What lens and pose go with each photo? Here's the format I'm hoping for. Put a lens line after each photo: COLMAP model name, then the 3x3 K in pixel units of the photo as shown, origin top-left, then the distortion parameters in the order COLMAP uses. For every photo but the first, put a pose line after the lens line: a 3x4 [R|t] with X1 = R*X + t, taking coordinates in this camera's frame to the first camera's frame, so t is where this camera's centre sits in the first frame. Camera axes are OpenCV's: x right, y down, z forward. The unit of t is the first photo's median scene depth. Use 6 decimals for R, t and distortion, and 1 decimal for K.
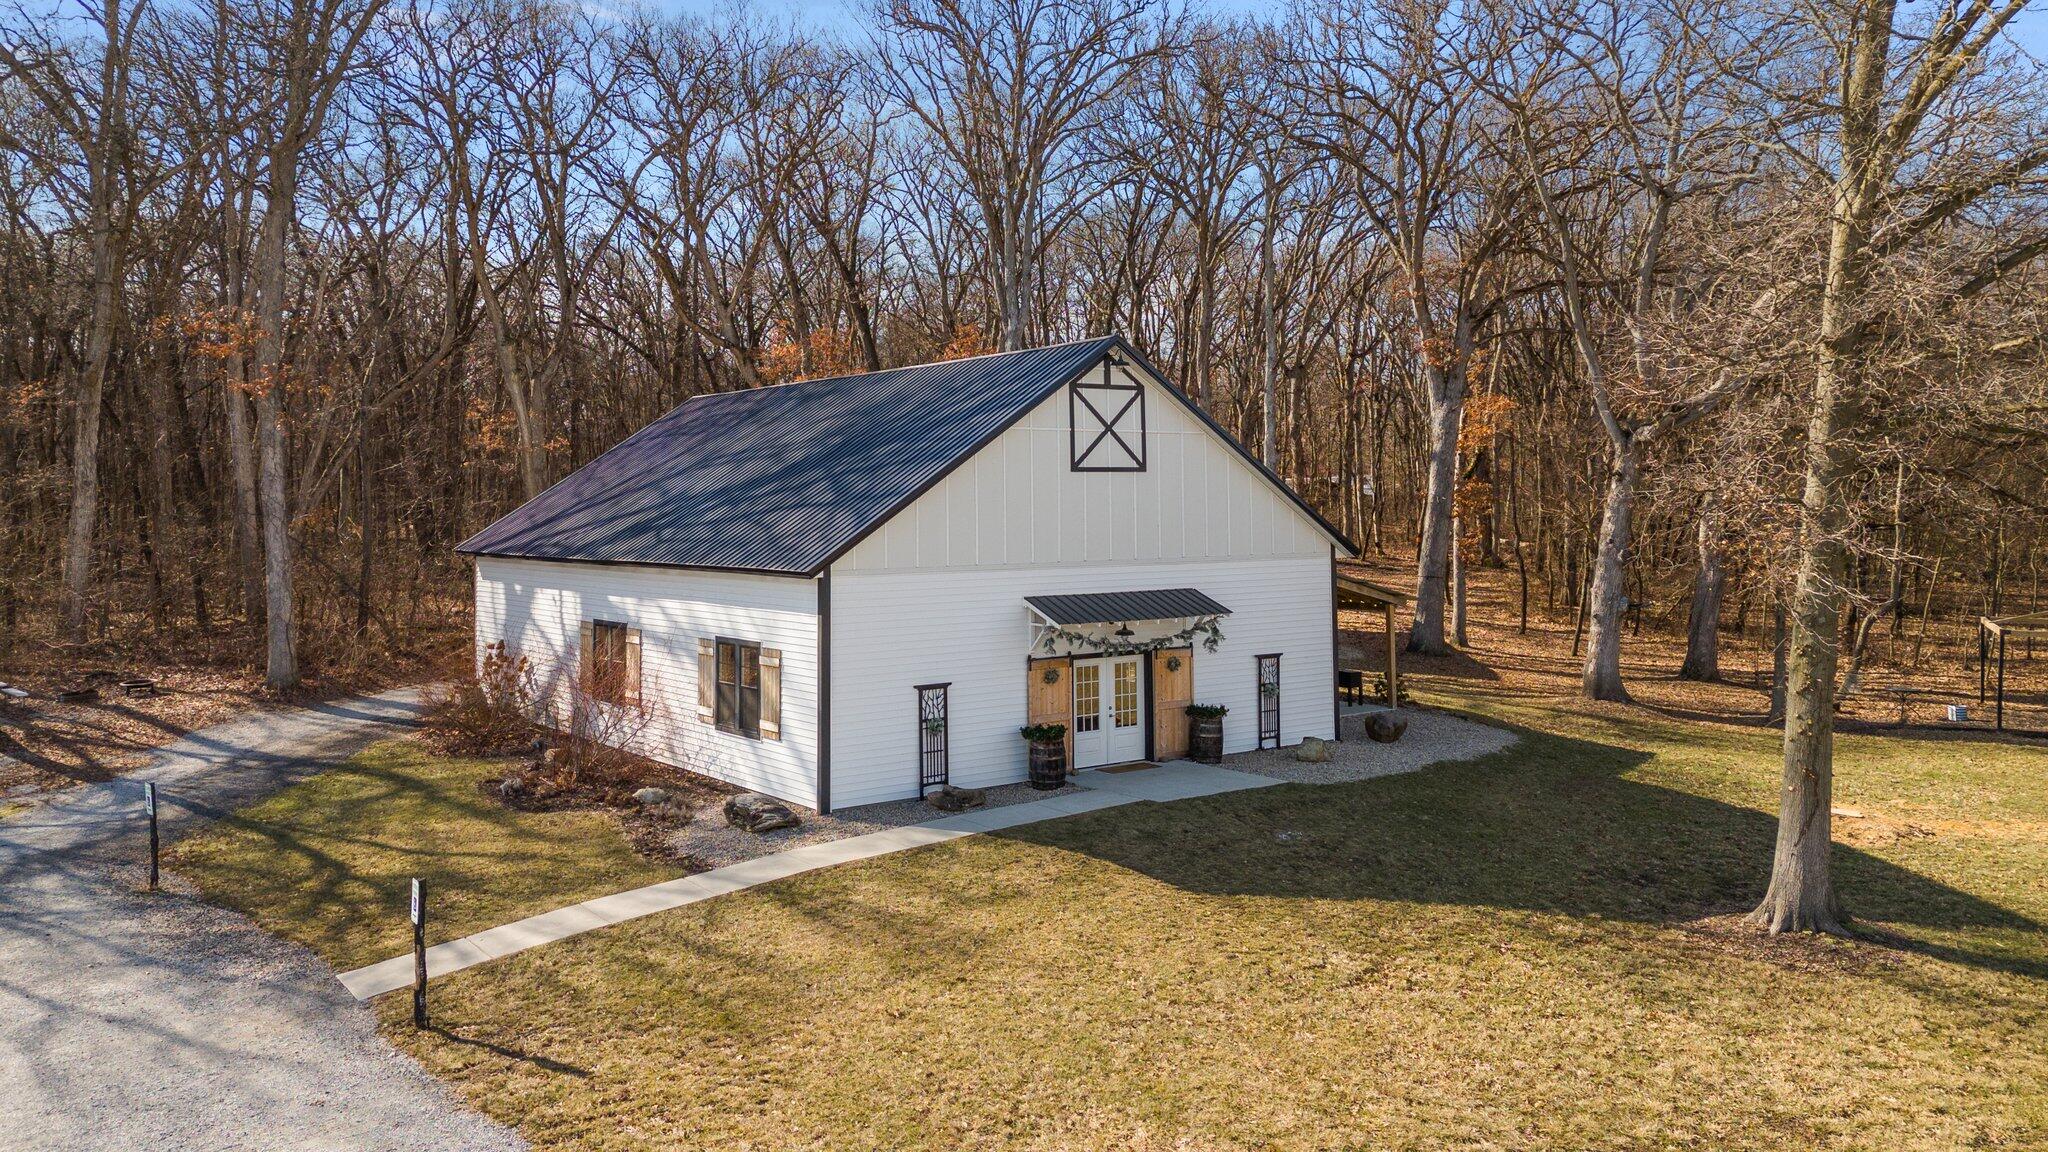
lens RADIAL K [[1559.7, 0, 1005.4], [0, 1559.7, 504.0], [0, 0, 1]] dist [0.072728, -0.060166]
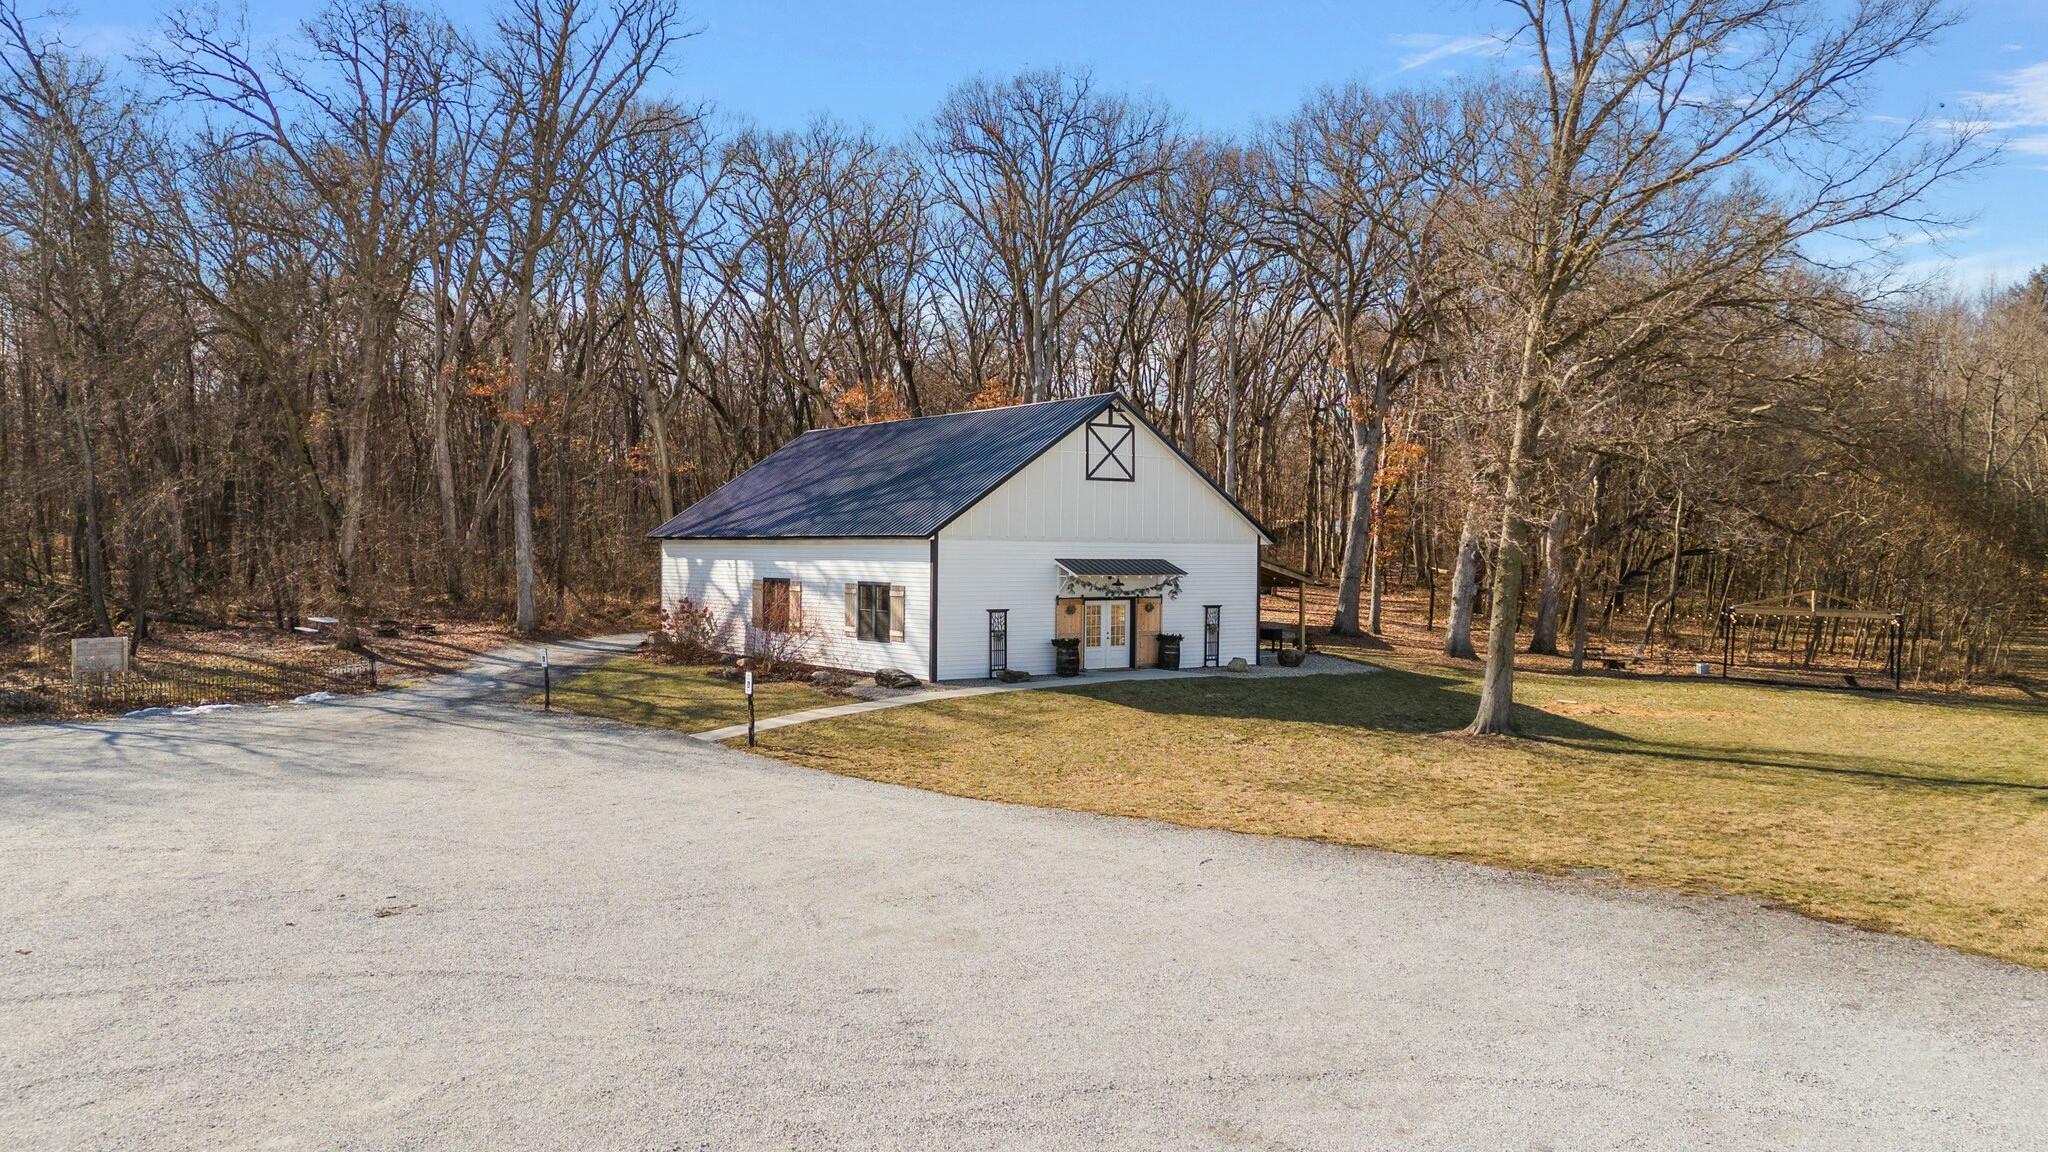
lens RADIAL K [[1559.7, 0, 998.1], [0, 1559.7, 637.1], [0, 0, 1]] dist [0.072728, -0.060166]
pose [[0.999851, 0.017126, -0.002317, -0.034198], [-0.016980, 0.998450, 0.053003, 0.047353], [0.003221, -0.052956, 0.998592, -0.490743]]
